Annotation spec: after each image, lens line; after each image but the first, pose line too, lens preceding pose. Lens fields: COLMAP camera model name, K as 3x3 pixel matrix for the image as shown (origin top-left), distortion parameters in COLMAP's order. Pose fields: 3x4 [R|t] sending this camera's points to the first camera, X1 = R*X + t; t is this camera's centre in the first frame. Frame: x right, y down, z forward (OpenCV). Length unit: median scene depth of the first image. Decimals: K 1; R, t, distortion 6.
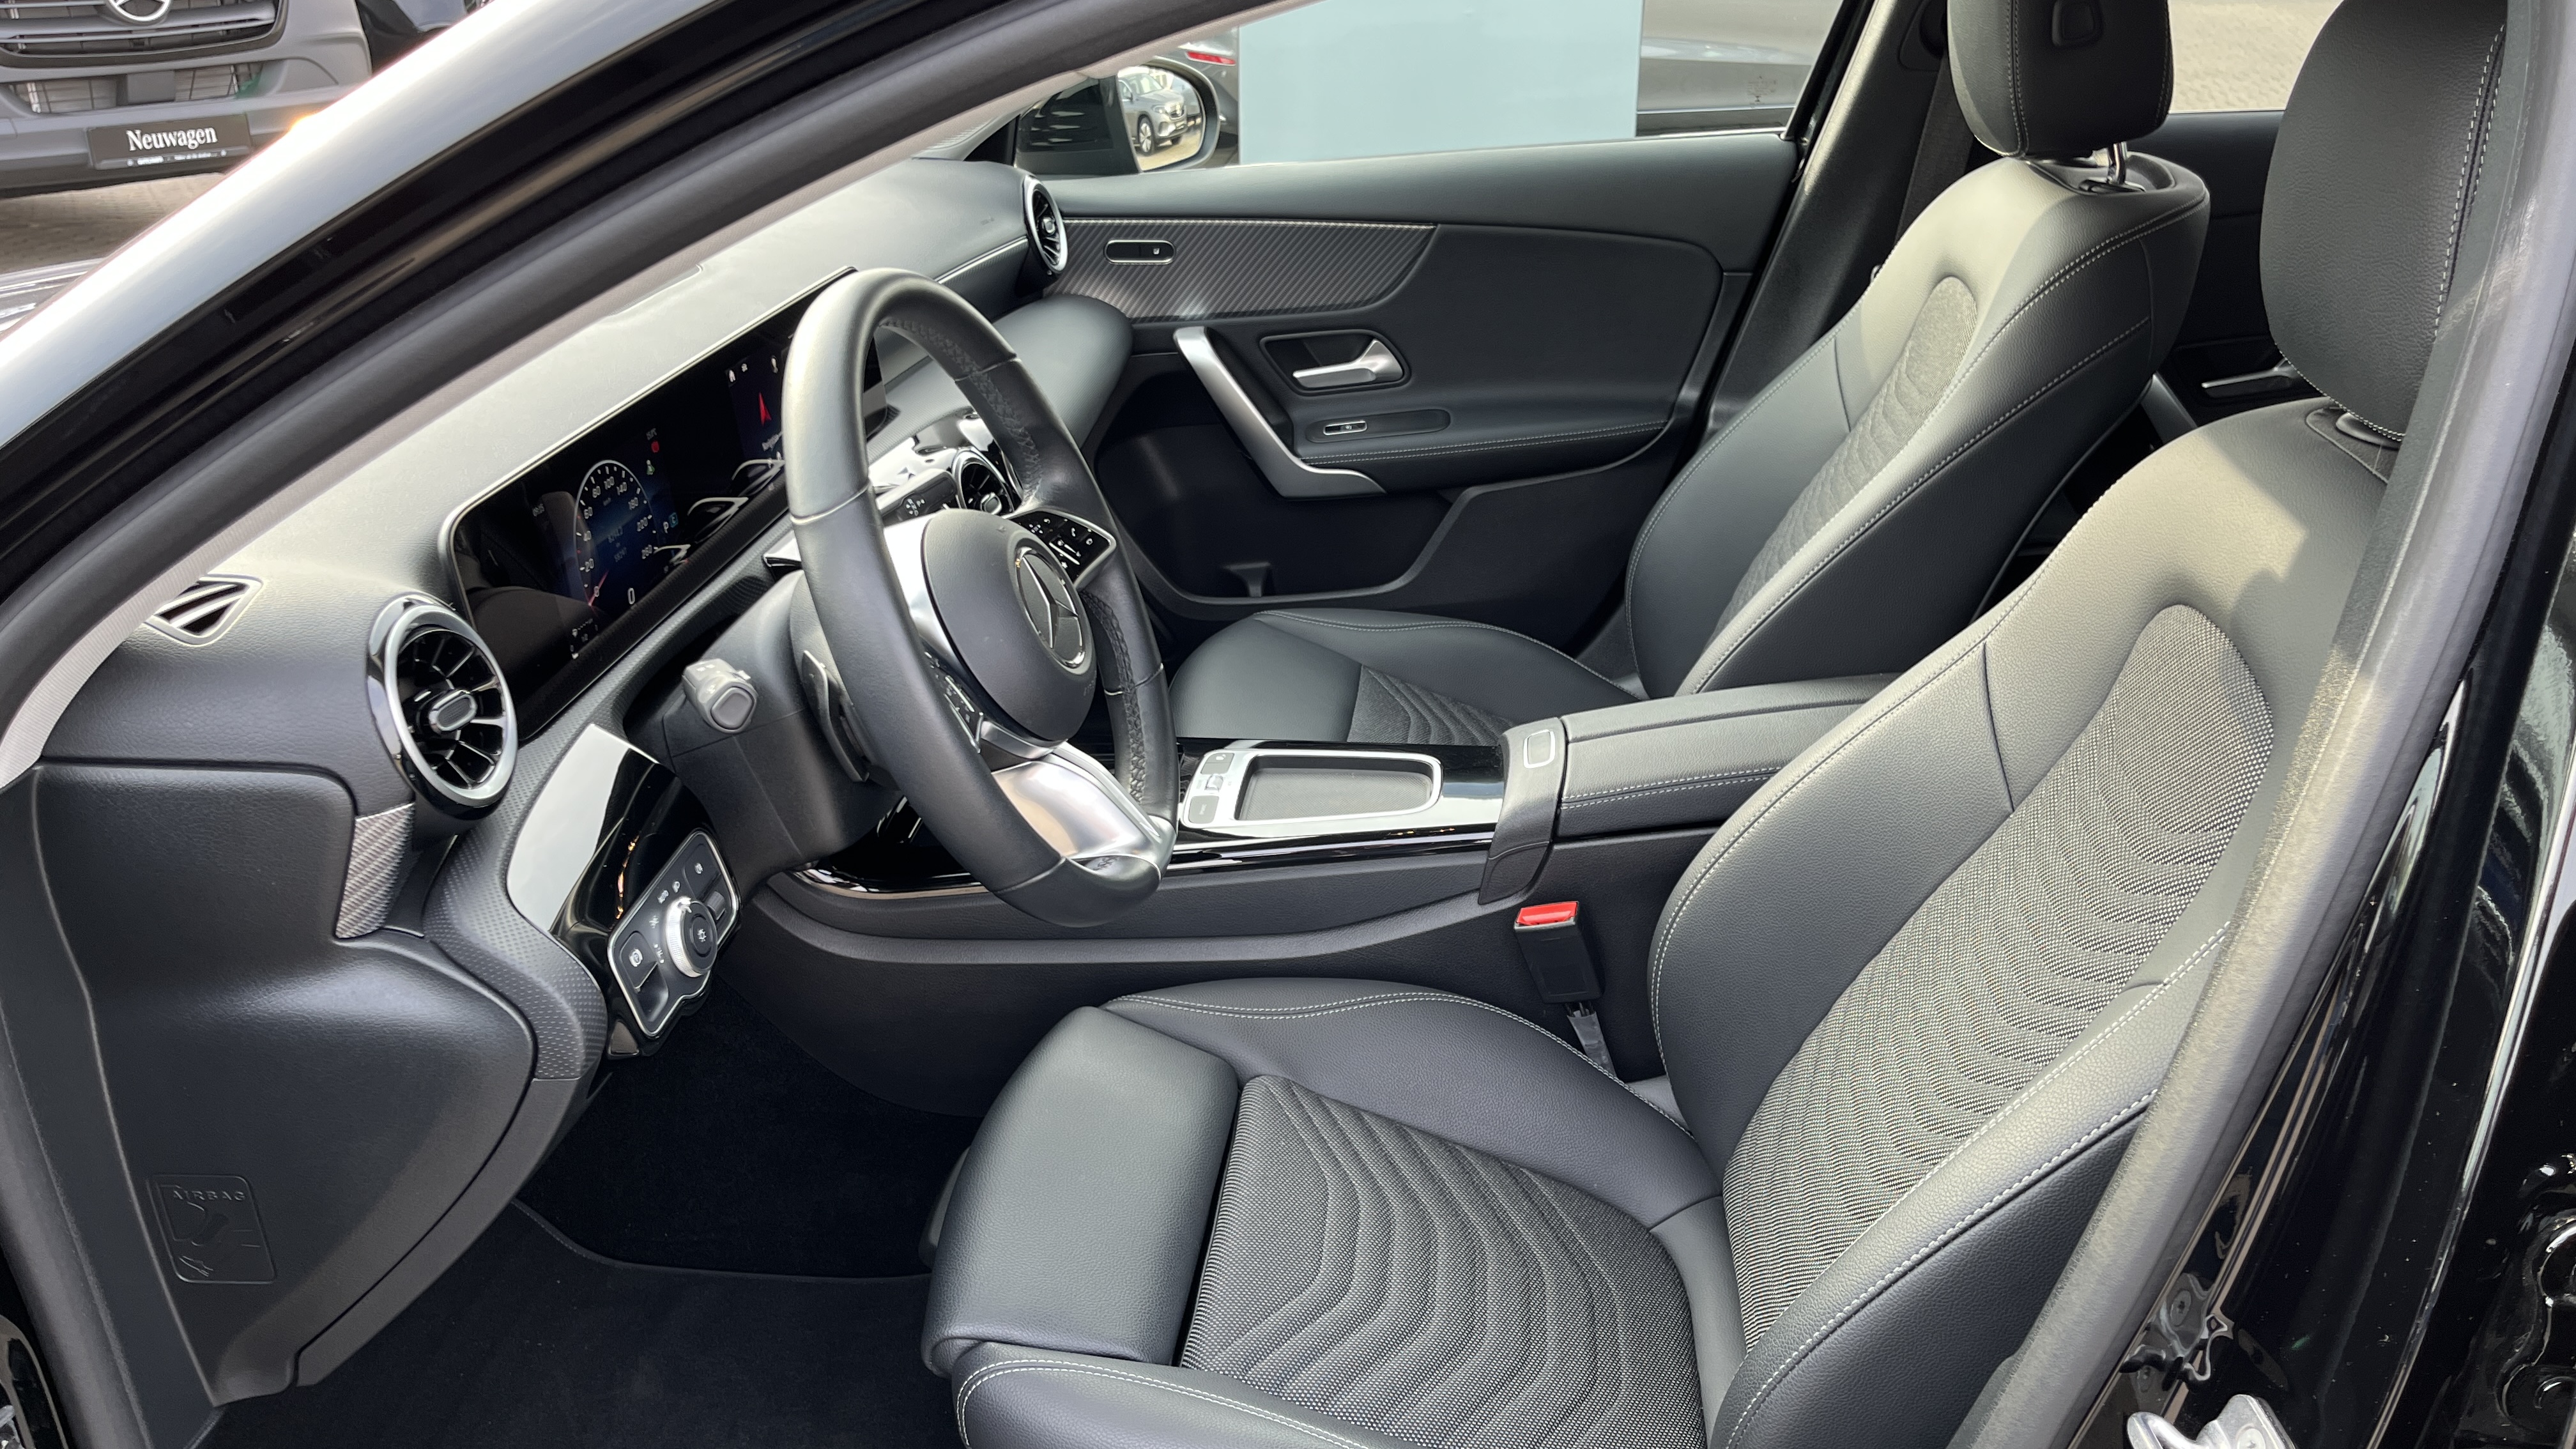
lens RADIAL K [[1956.4, 0, 1291.5], [0, 1956.4, 723.9], [0, 0, 1]] dist [0.045443, -0.031289]
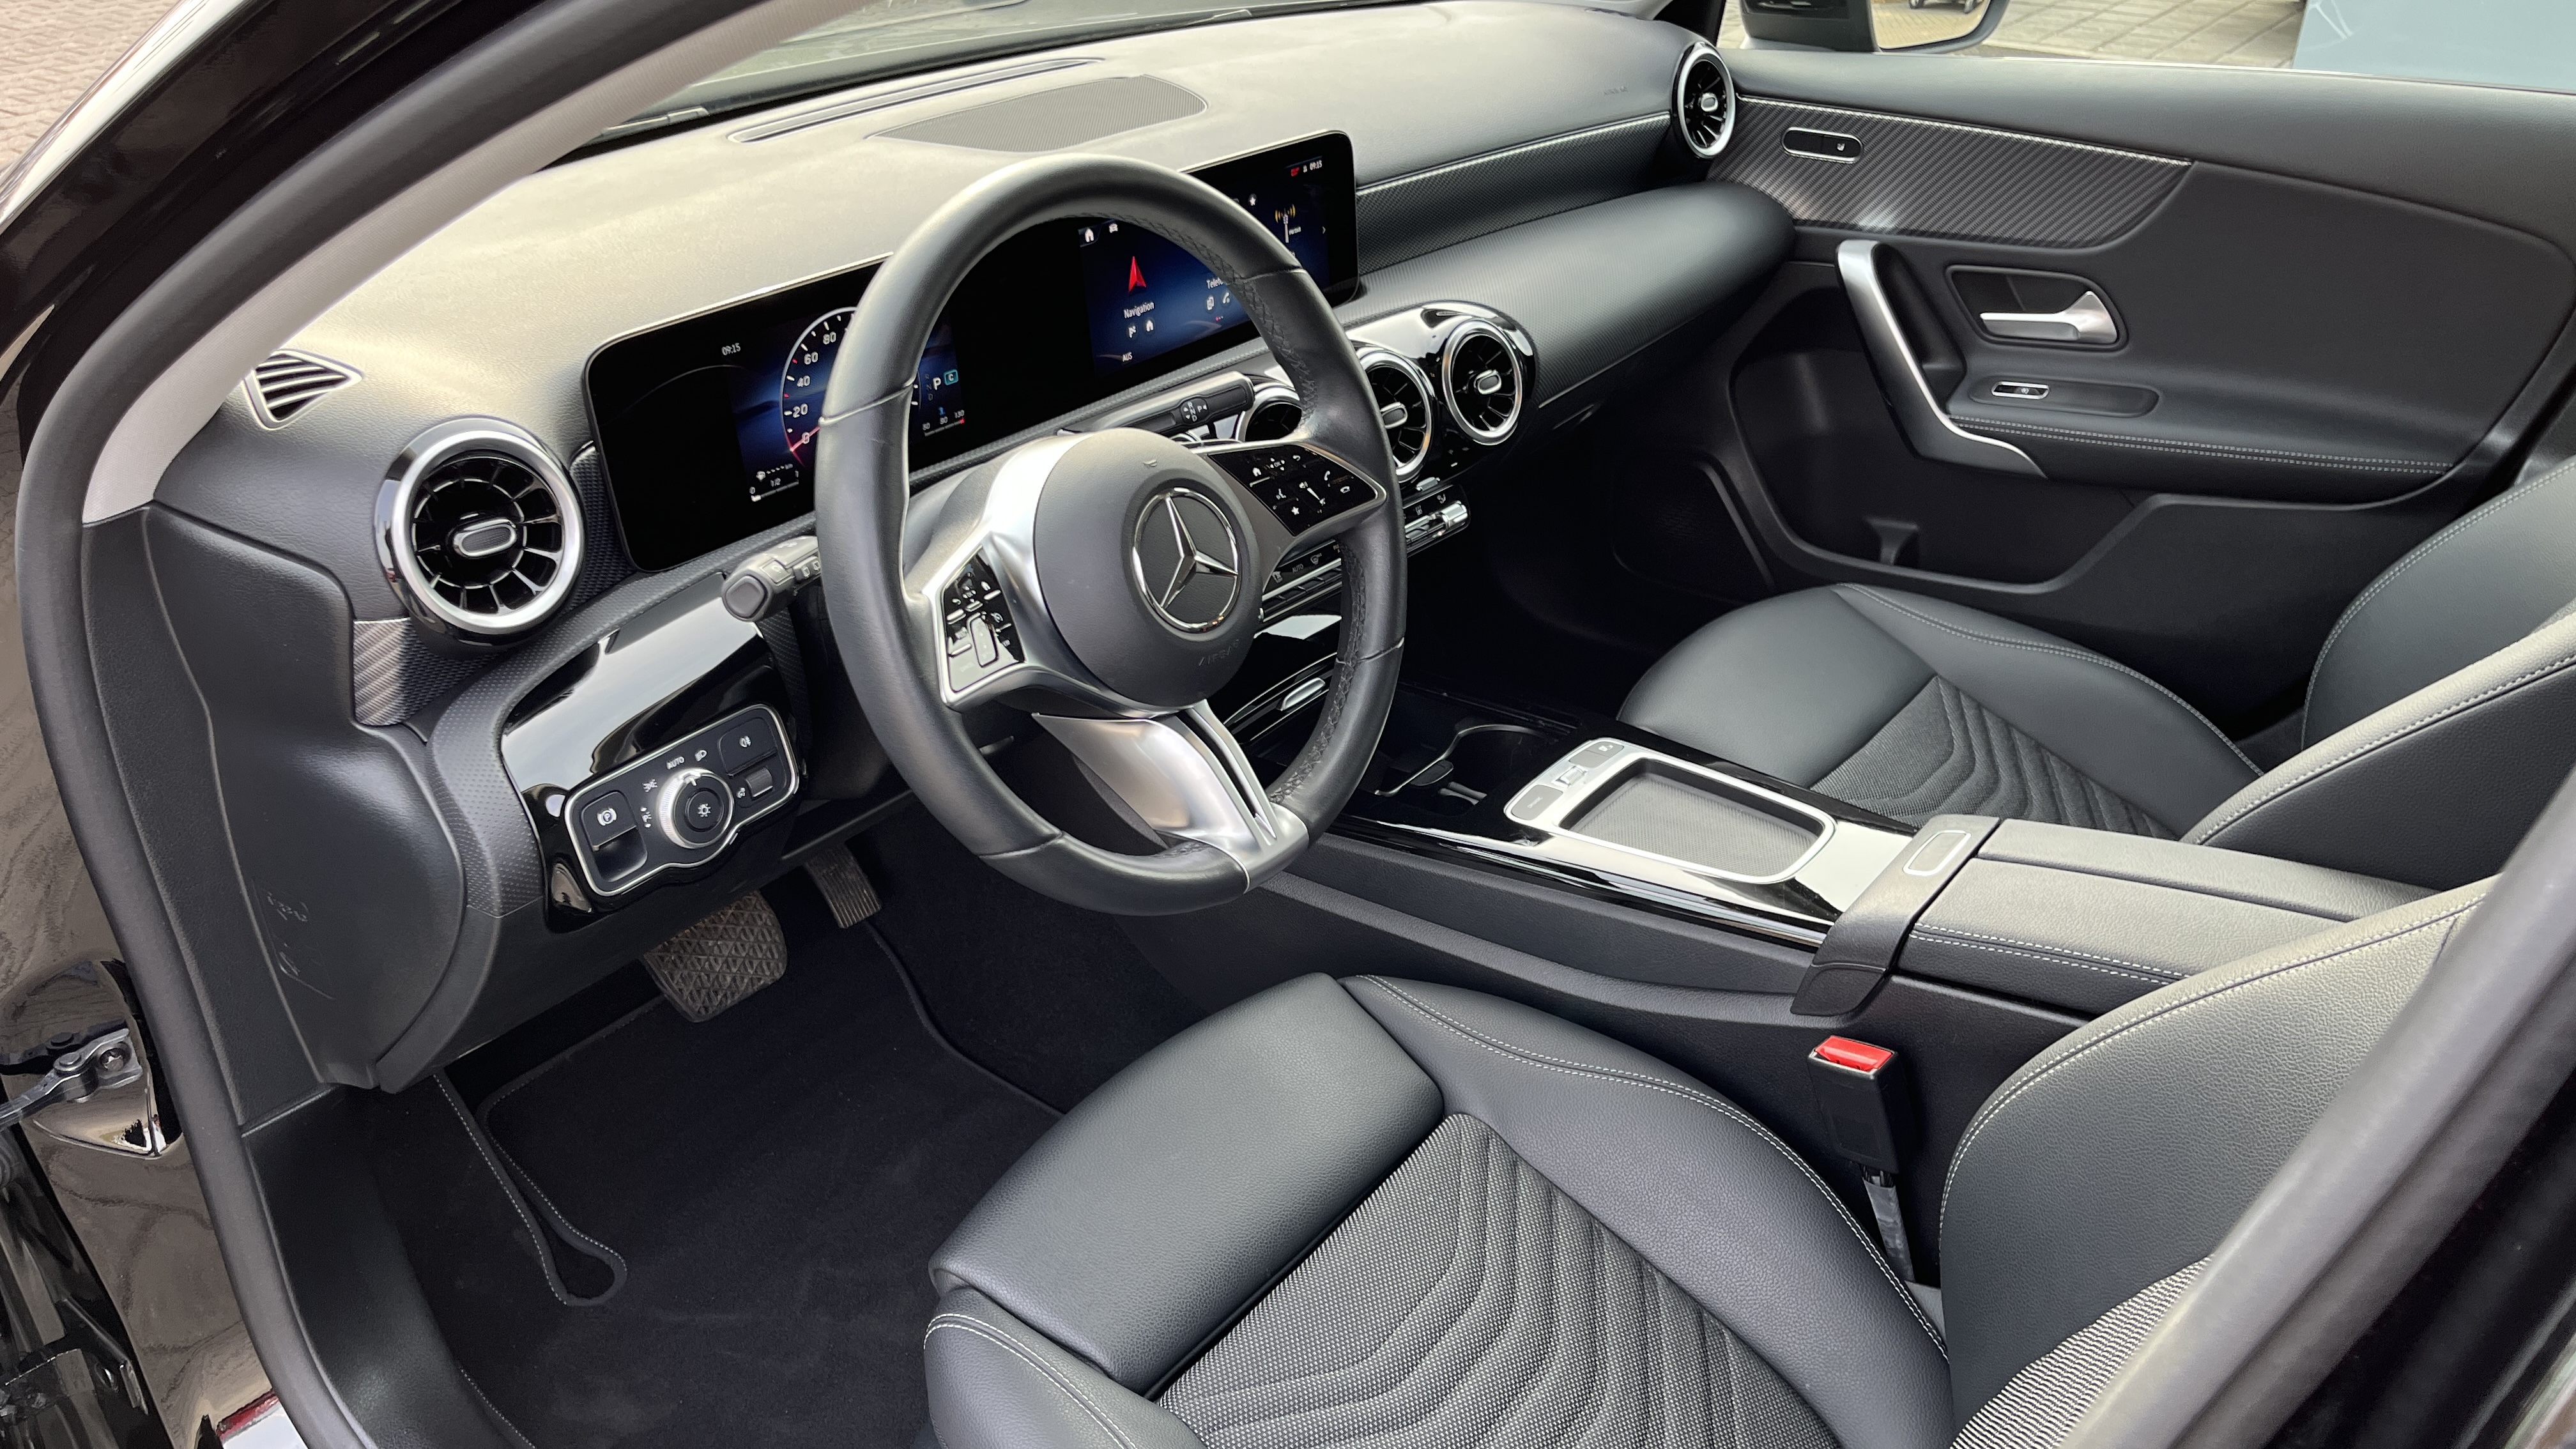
lens RADIAL K [[1956.4, 0, 1287.0], [0, 1956.4, 713.4], [0, 0, 1]] dist [0.045443, -0.031289]
pose [[0.855266, 0.270416, -0.442035, 0.174648], [-0.231664, 0.962578, 0.140626, -0.068249], [0.463521, -0.017869, 0.885906, 0.121553]]
